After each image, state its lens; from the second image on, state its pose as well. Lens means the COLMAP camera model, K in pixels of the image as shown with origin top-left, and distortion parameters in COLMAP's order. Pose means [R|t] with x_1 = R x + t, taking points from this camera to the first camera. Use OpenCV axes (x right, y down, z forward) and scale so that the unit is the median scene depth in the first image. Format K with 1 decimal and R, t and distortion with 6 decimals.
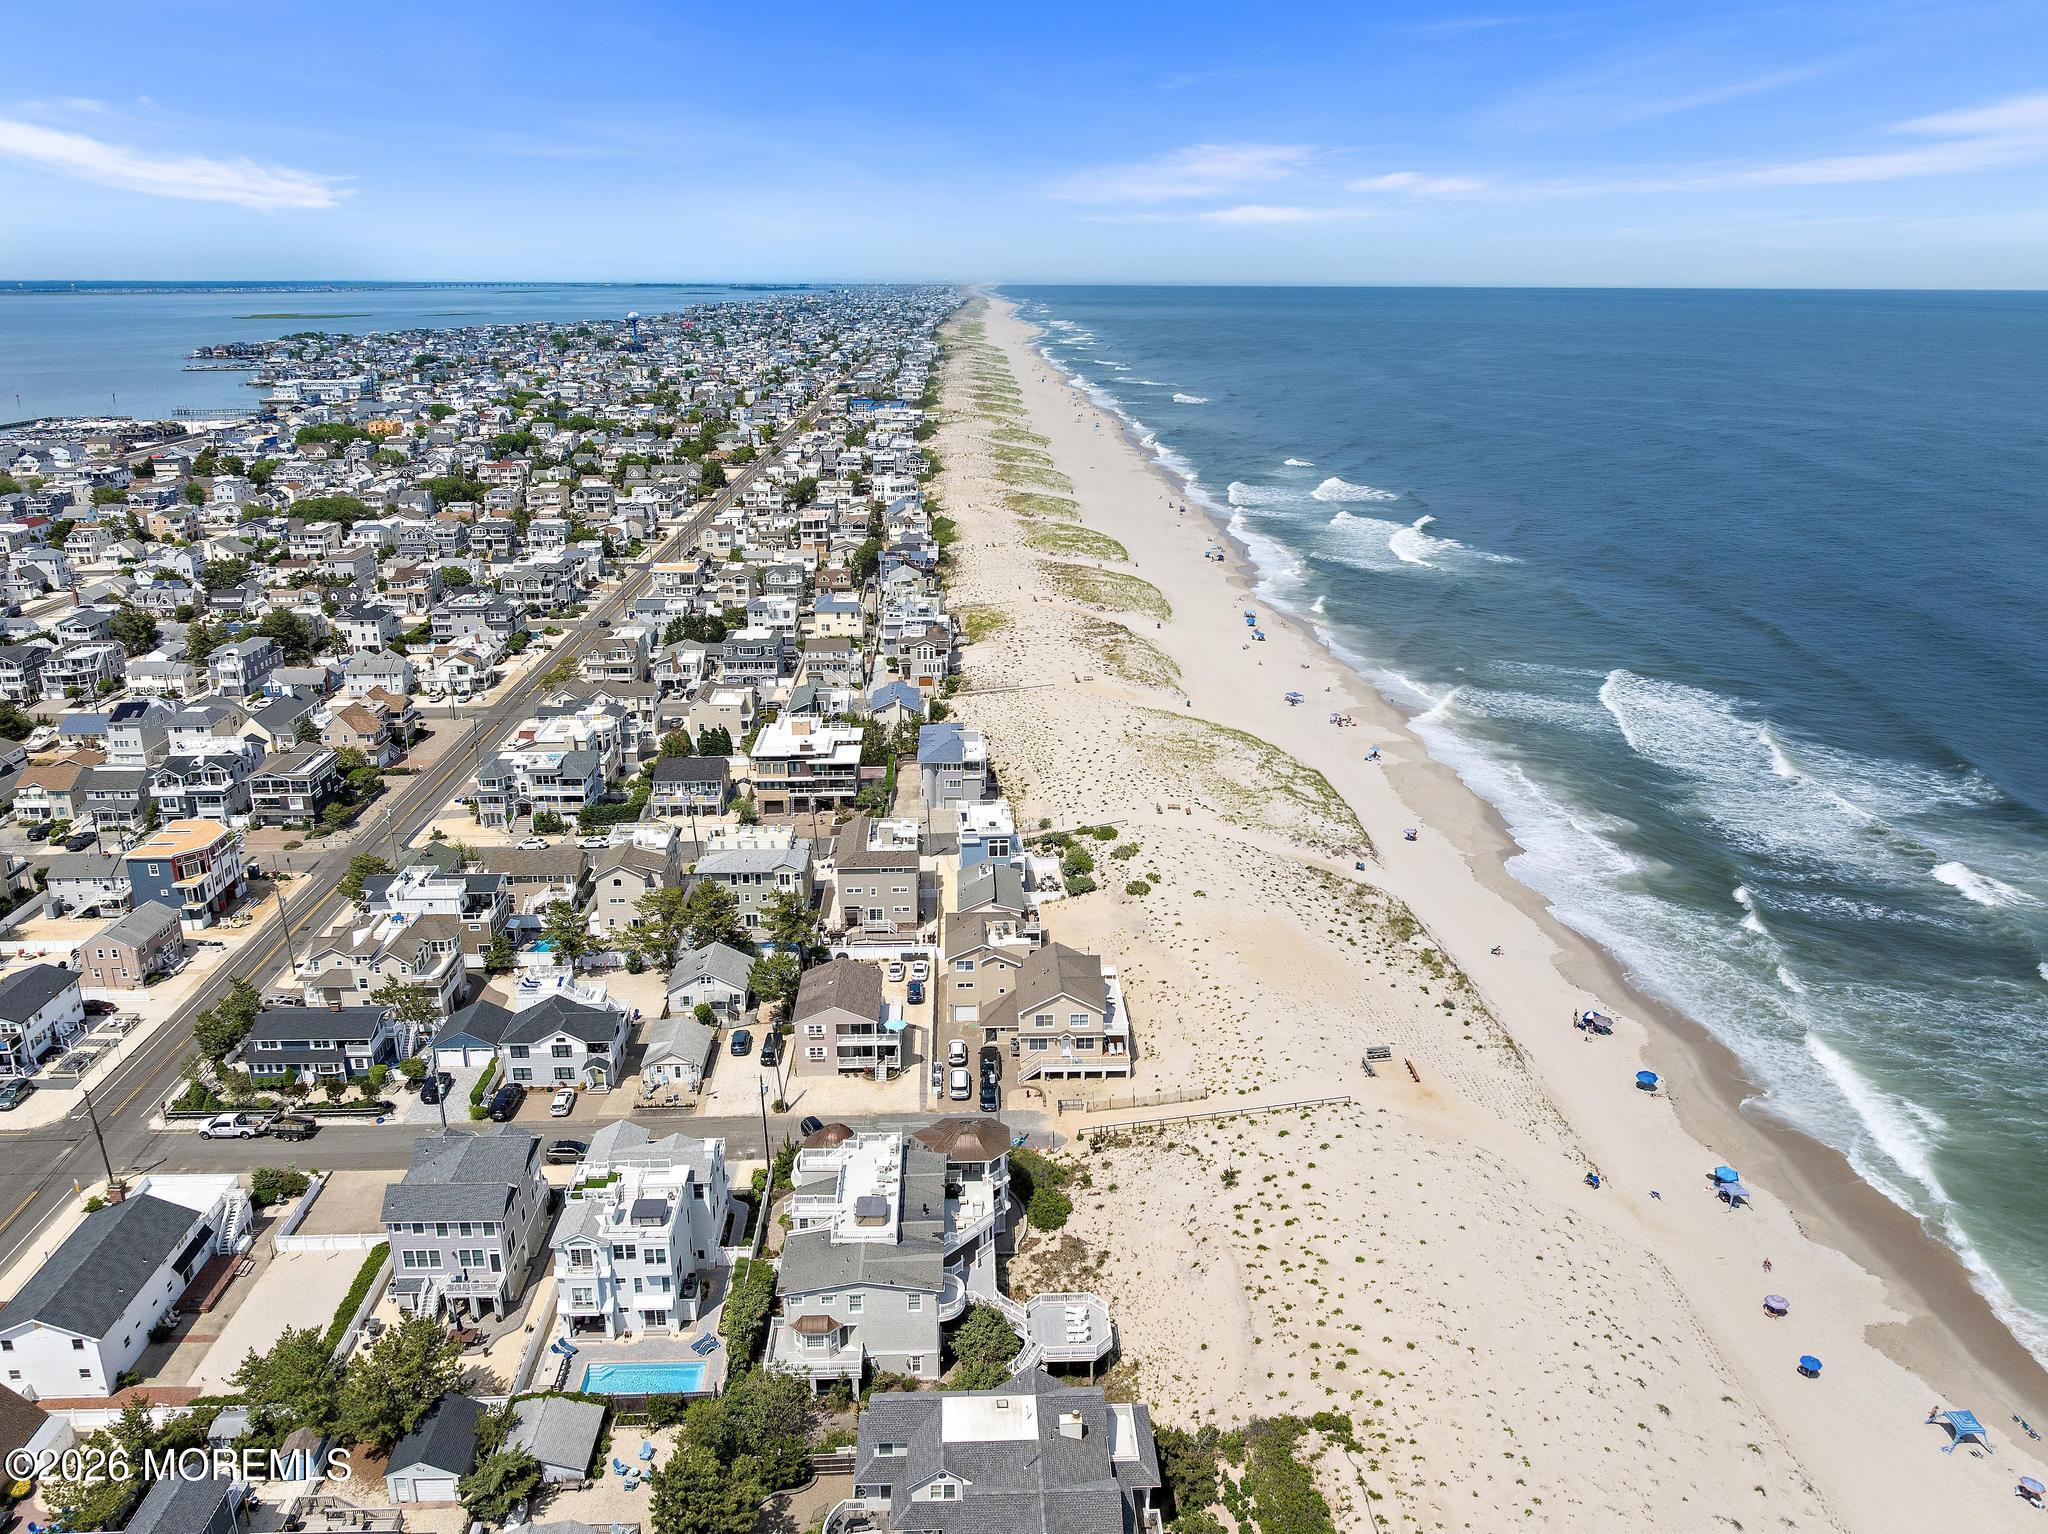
lens RADIAL K [[1489.3, 0, 1032.7], [0, 1489.3, 768.4], [0, 0, 1]] dist [-0.015554, -0.055582]
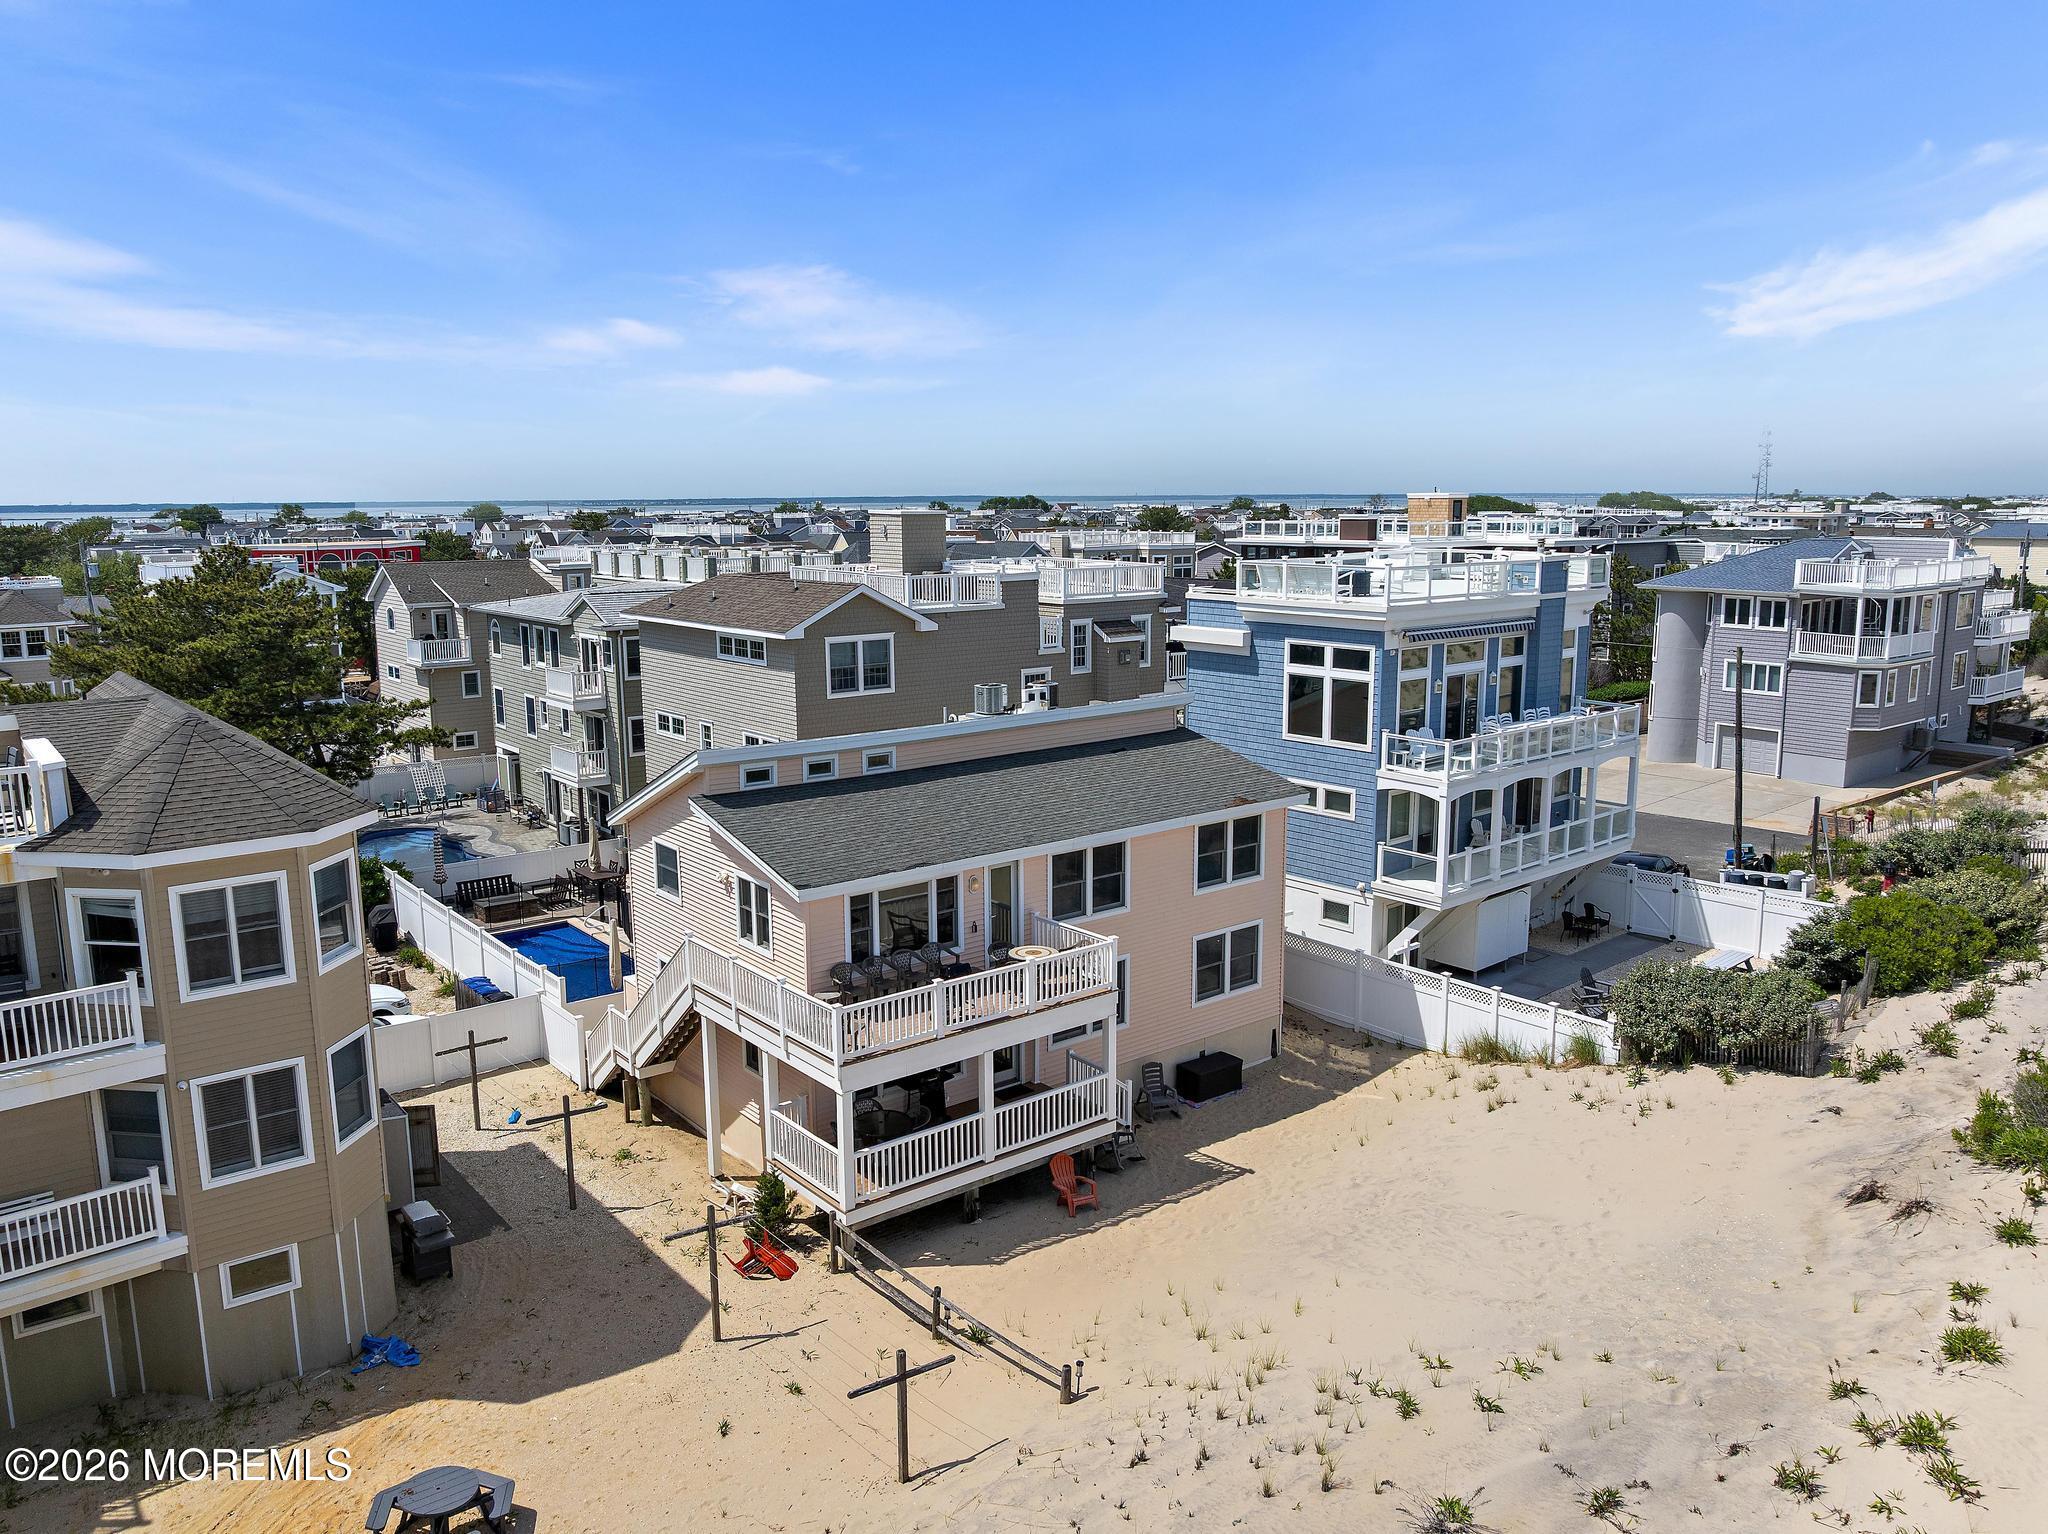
lens RADIAL K [[1502.5, 0, 1024.0], [0, 1502.5, 767.0], [0, 0, 1]] dist [-0.037291, -0.003987]
pose [[0.582095, 0.134940, -0.801845, 0.094818], [-0.247762, 0.968675, -0.016846, 0.066414], [0.774454, 0.208473, 0.597294, 0.760523]]
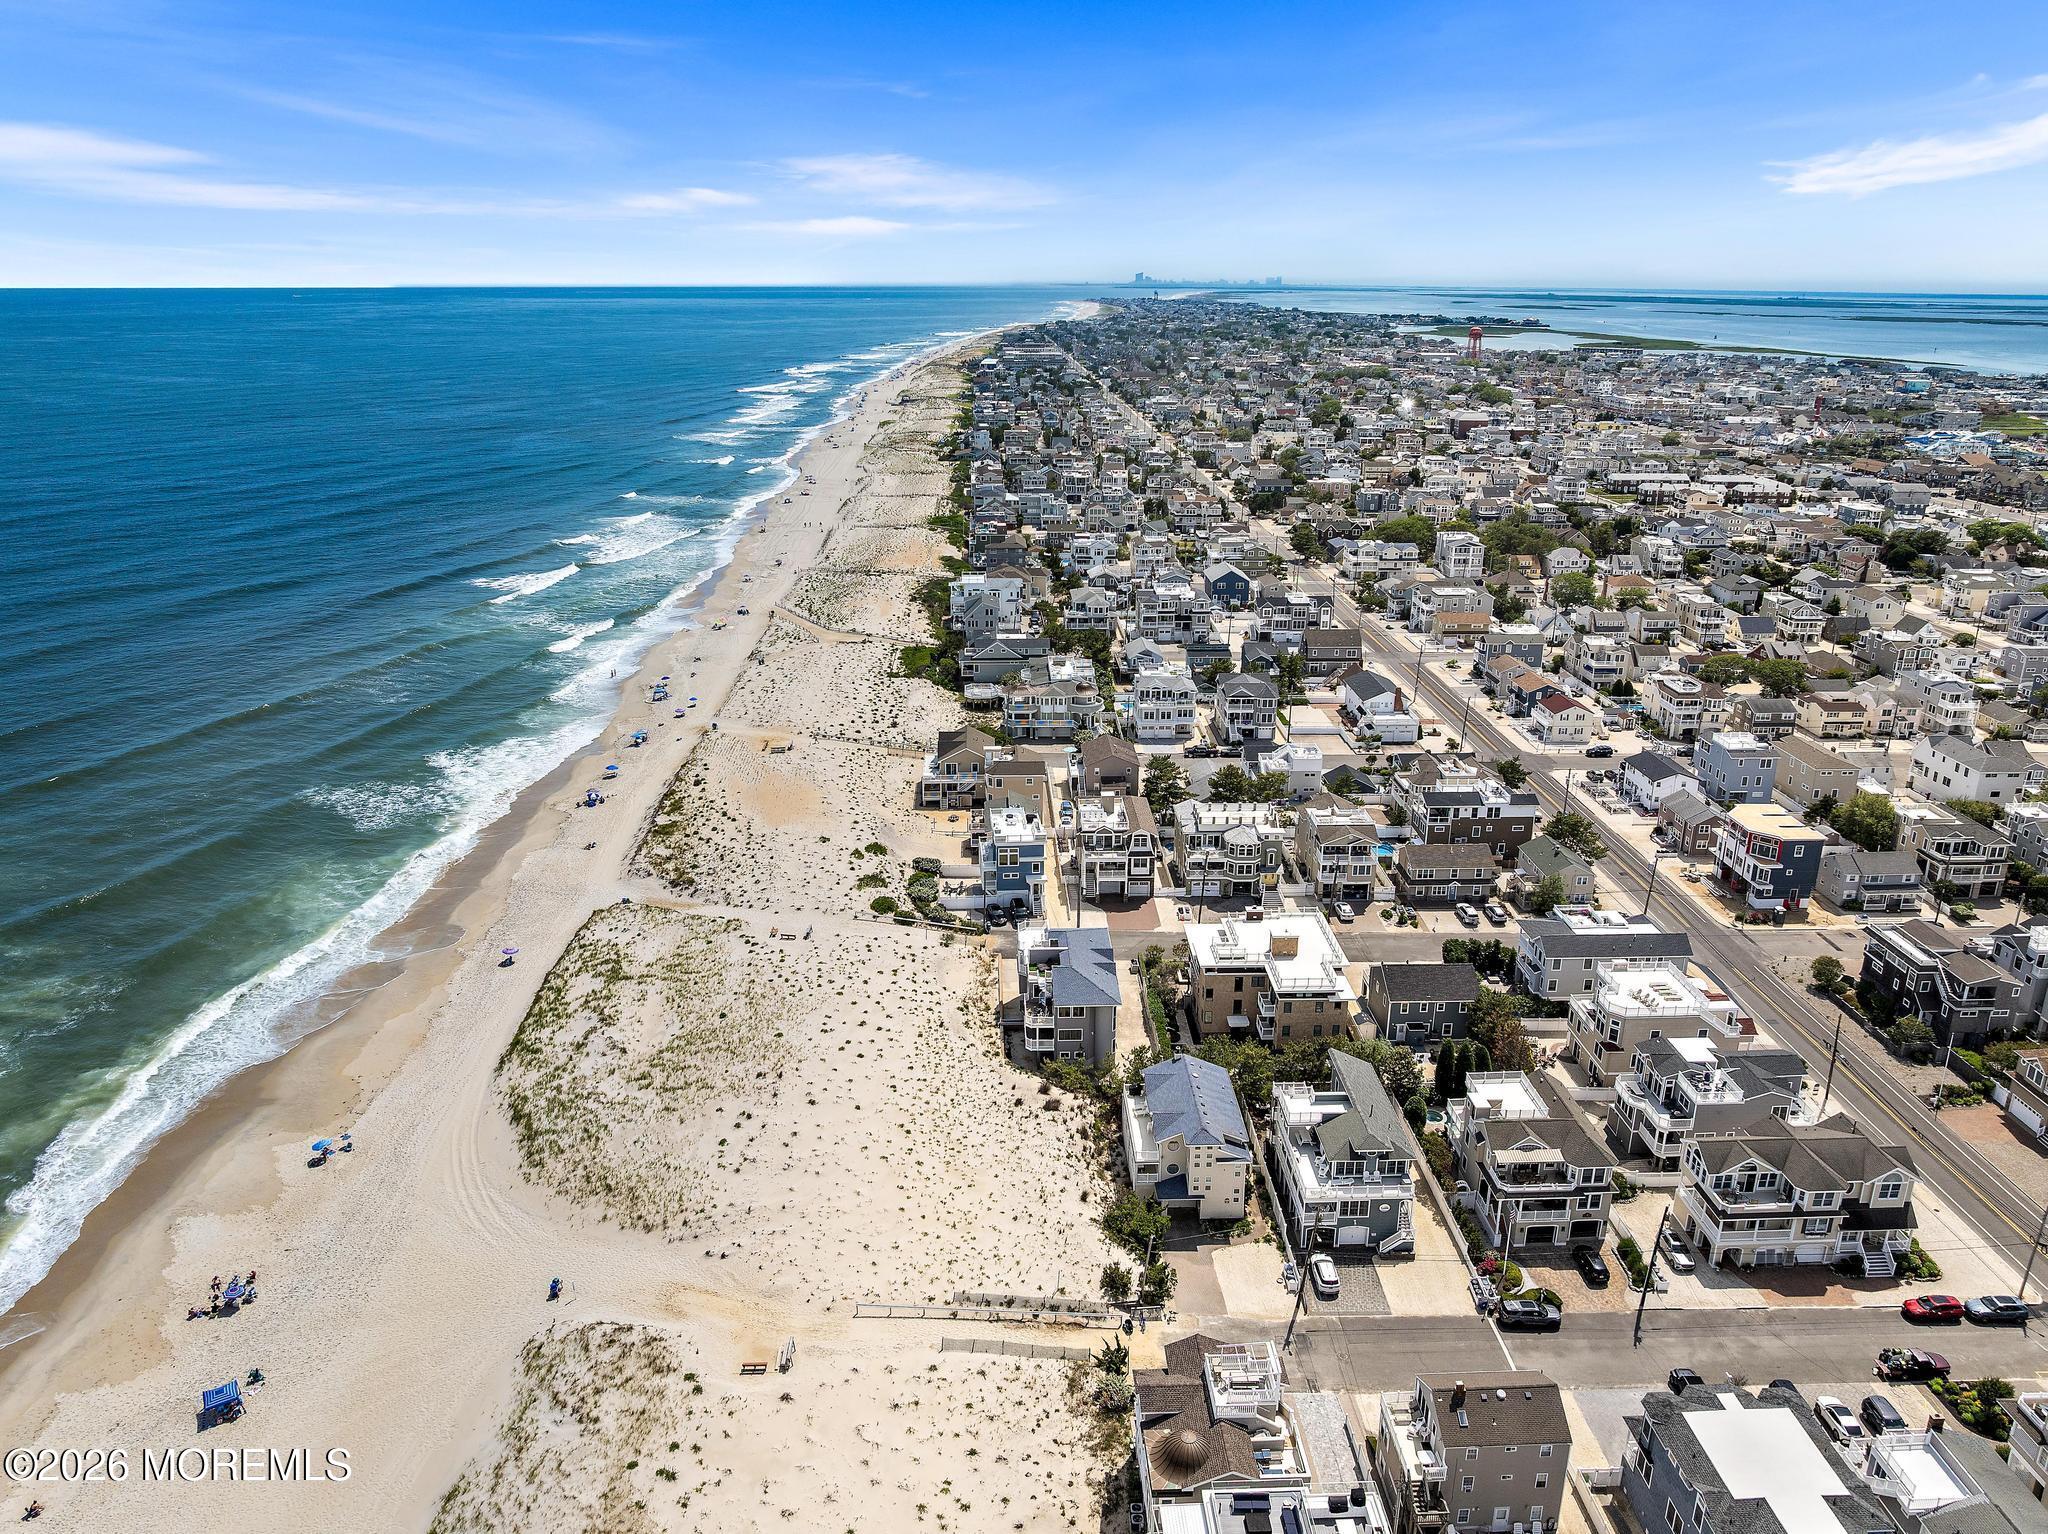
lens RADIAL K [[1489.3, 0, 1032.7], [0, 1489.3, 768.4], [0, 0, 1]] dist [-0.015554, -0.055582]
pose [[-0.999880, -0.012702, 0.008819, -0.045816], [-0.004870, 0.799970, 0.600021, -0.542563], [-0.014677, 0.599906, -0.799936, 1.605610]]
